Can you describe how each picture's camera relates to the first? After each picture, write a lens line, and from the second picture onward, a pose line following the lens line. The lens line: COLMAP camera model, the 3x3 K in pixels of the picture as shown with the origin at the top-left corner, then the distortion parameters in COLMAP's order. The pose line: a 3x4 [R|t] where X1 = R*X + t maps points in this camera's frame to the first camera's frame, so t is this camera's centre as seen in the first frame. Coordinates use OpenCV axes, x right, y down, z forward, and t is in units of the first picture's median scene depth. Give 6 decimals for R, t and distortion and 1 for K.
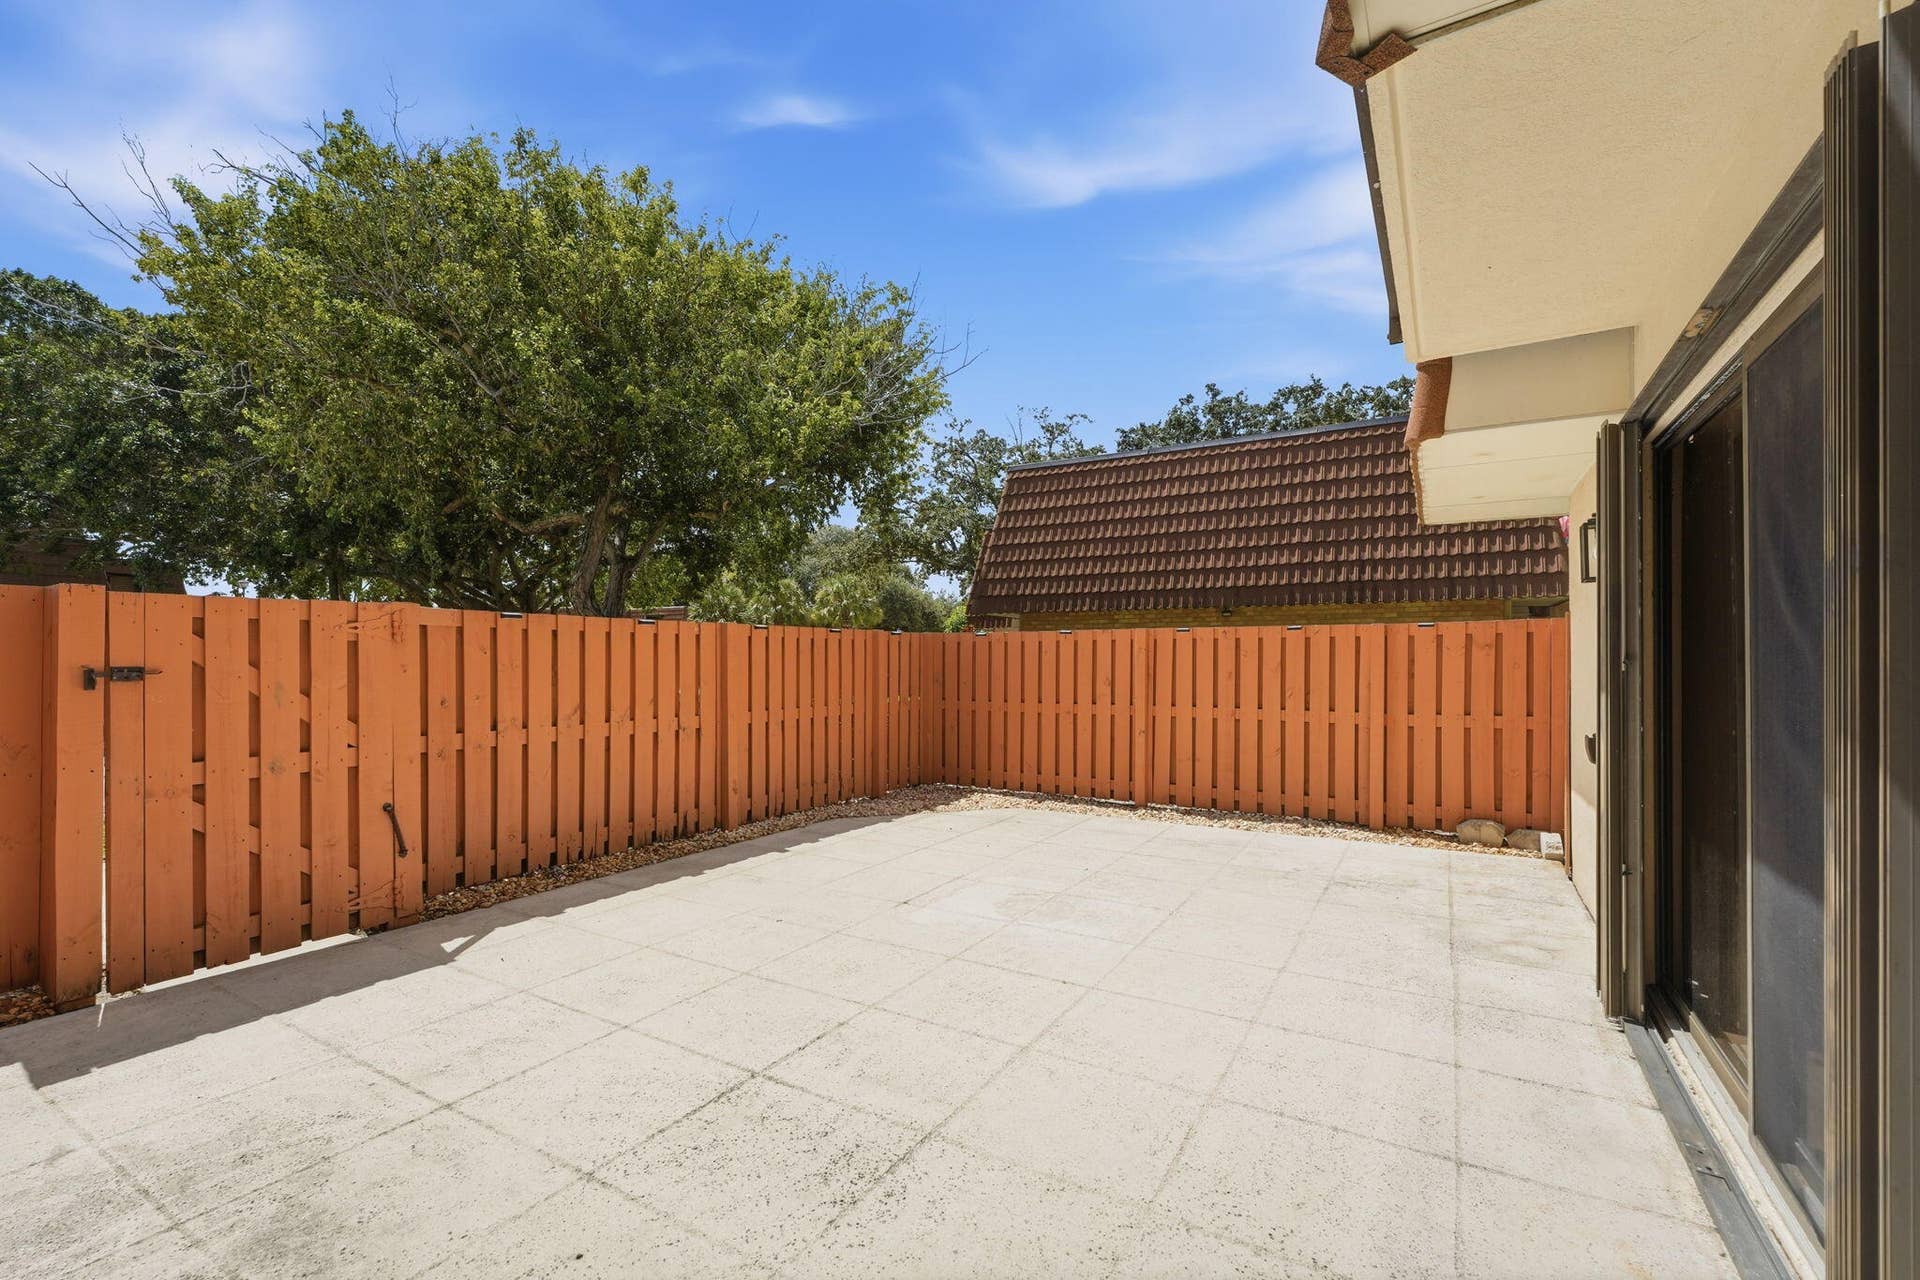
lens RADIAL K [[826.1, 0, 960.5], [0, 826.1, 655.7], [0, 0, 1]] dist [0.000858, 0.000017]
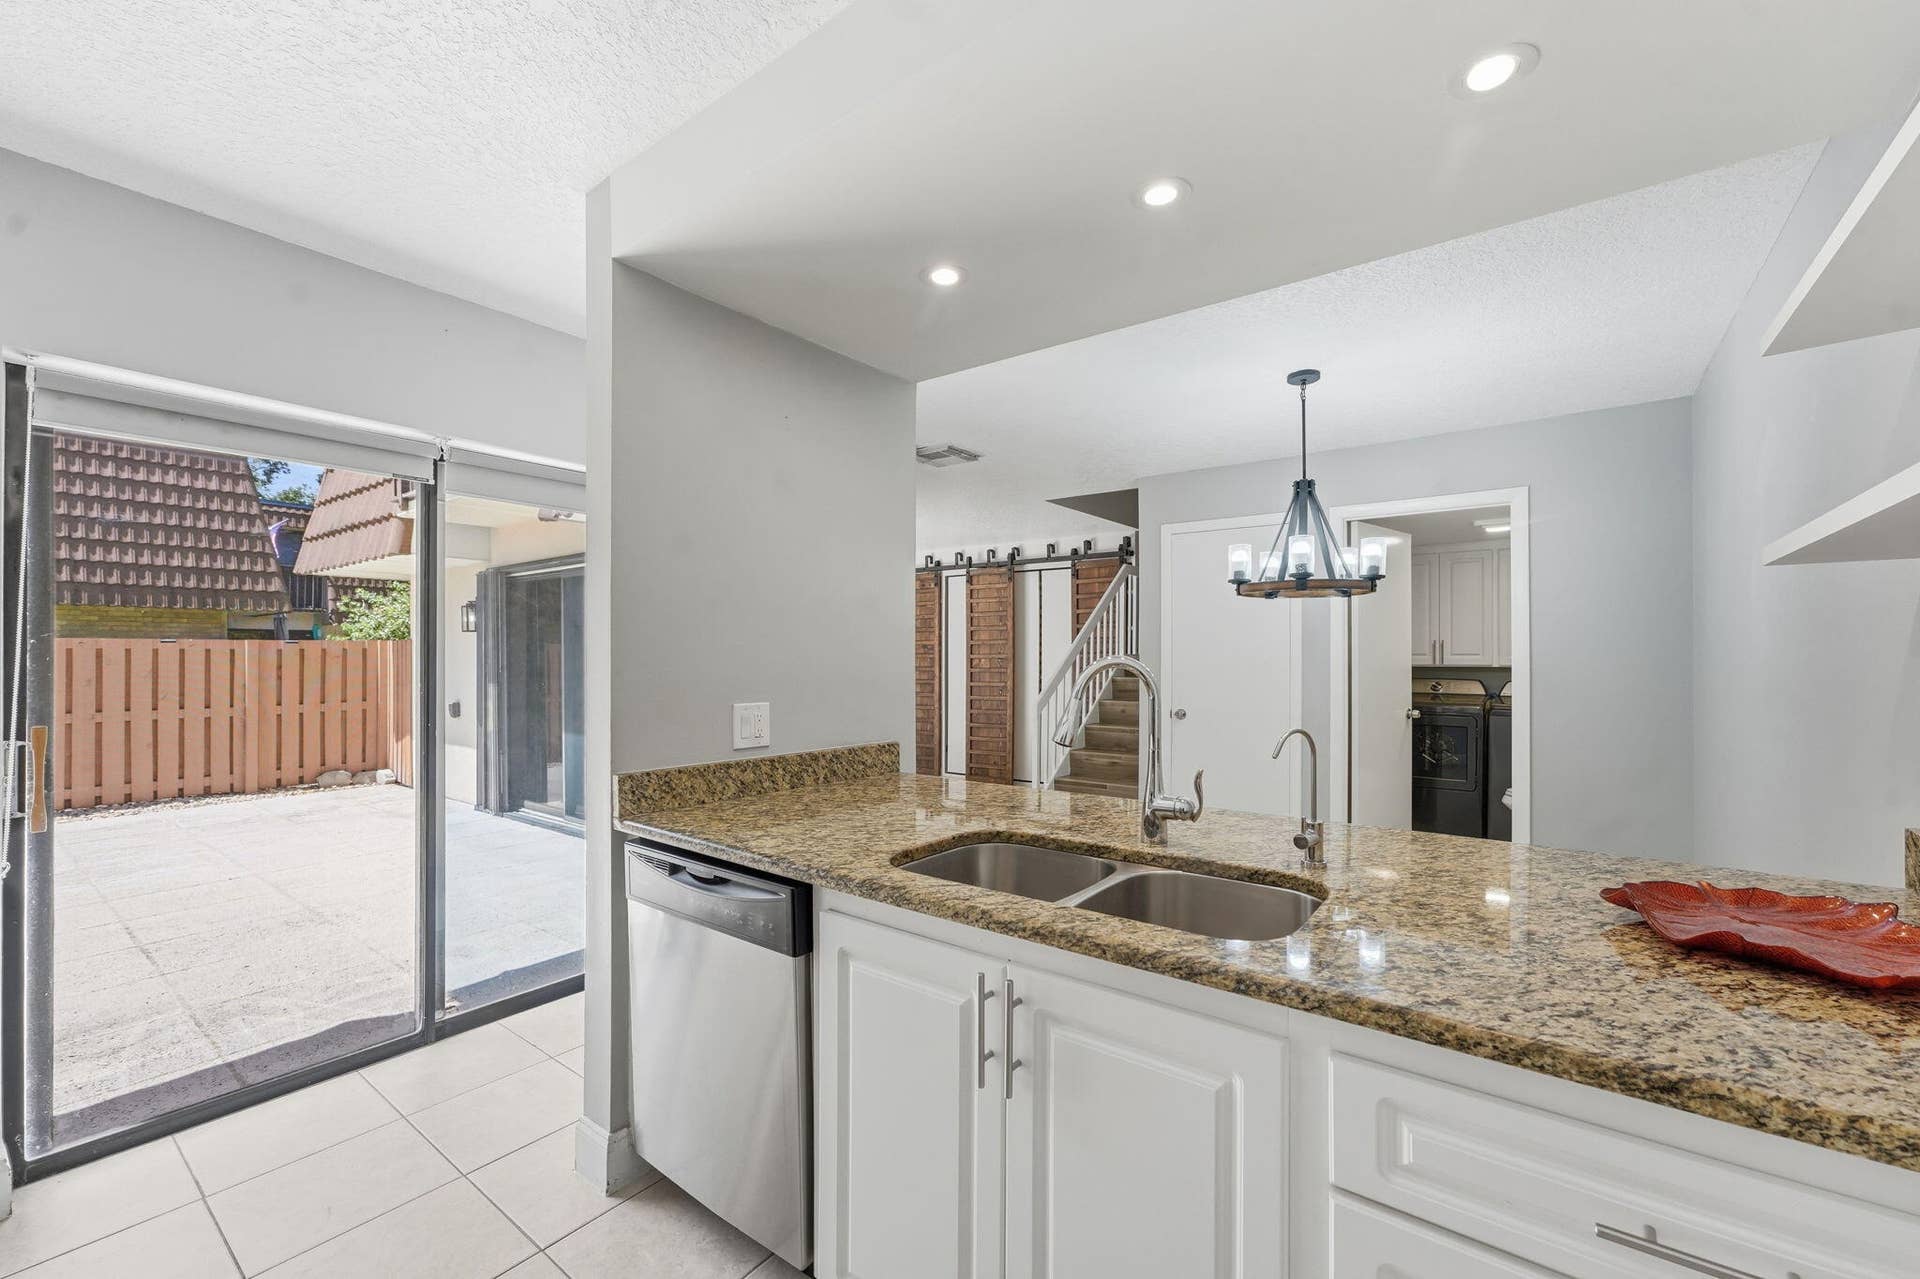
lens RADIAL K [[778.7, 0, 952.9], [0, 778.7, 650.1], [0, 0, 1]] dist [0.000719, 0.000051]
pose [[0.114946, 0.004953, 0.993359, -0.666657], [-0.001800, 0.999987, -0.004778, -0.019756], [-0.993370, -0.001238, 0.114953, -0.299016]]
